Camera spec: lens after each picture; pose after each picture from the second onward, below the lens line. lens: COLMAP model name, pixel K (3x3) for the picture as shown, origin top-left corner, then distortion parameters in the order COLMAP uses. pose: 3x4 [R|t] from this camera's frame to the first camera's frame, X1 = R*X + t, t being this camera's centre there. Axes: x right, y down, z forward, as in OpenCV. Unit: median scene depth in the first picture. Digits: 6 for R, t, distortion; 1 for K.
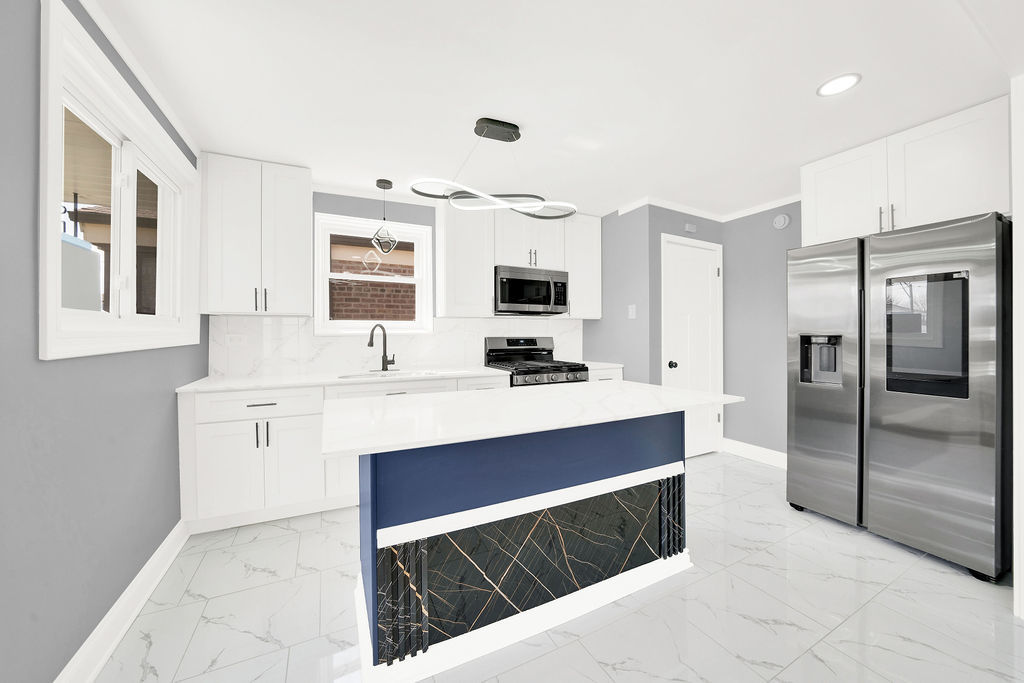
lens RADIAL K [[363.4, 0, 509.1], [0, 363.4, 334.7], [0, 0, 1]] dist [0.000121, -0.000012]
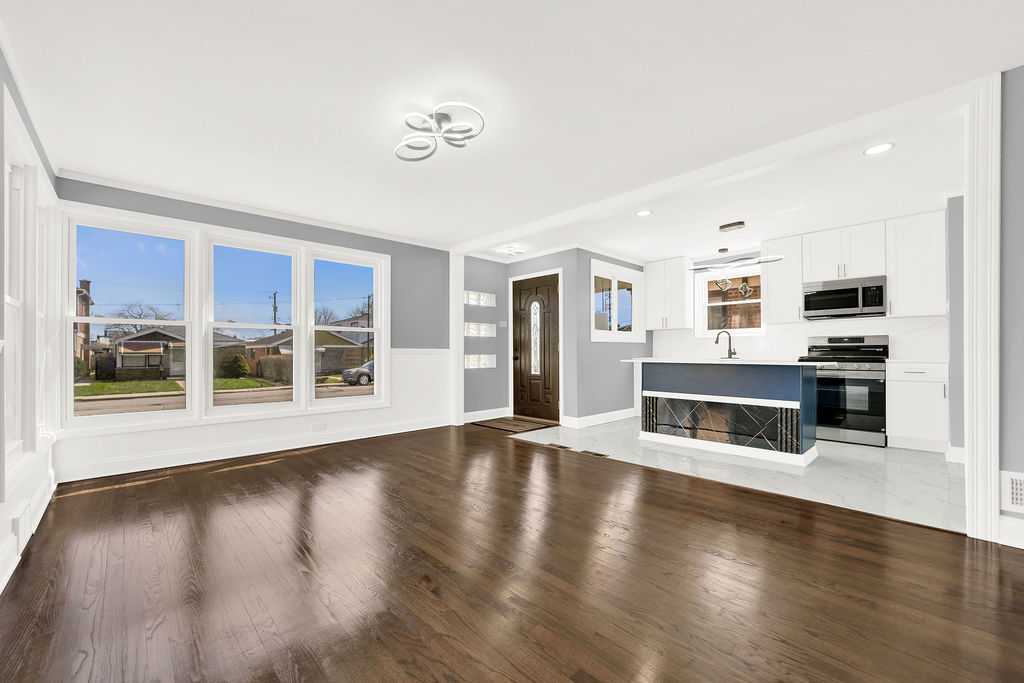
lens RADIAL K [[413.7, 0, 509.3], [0, 413.7, 341.9], [0, 0, 1]] dist [-0.000236, -0.000013]
pose [[0.301306, -0.021334, -0.953289, 1.106615], [0.007949, 0.999771, -0.019862, 0.049408], [0.953494, -0.001593, 0.301406, -0.518907]]
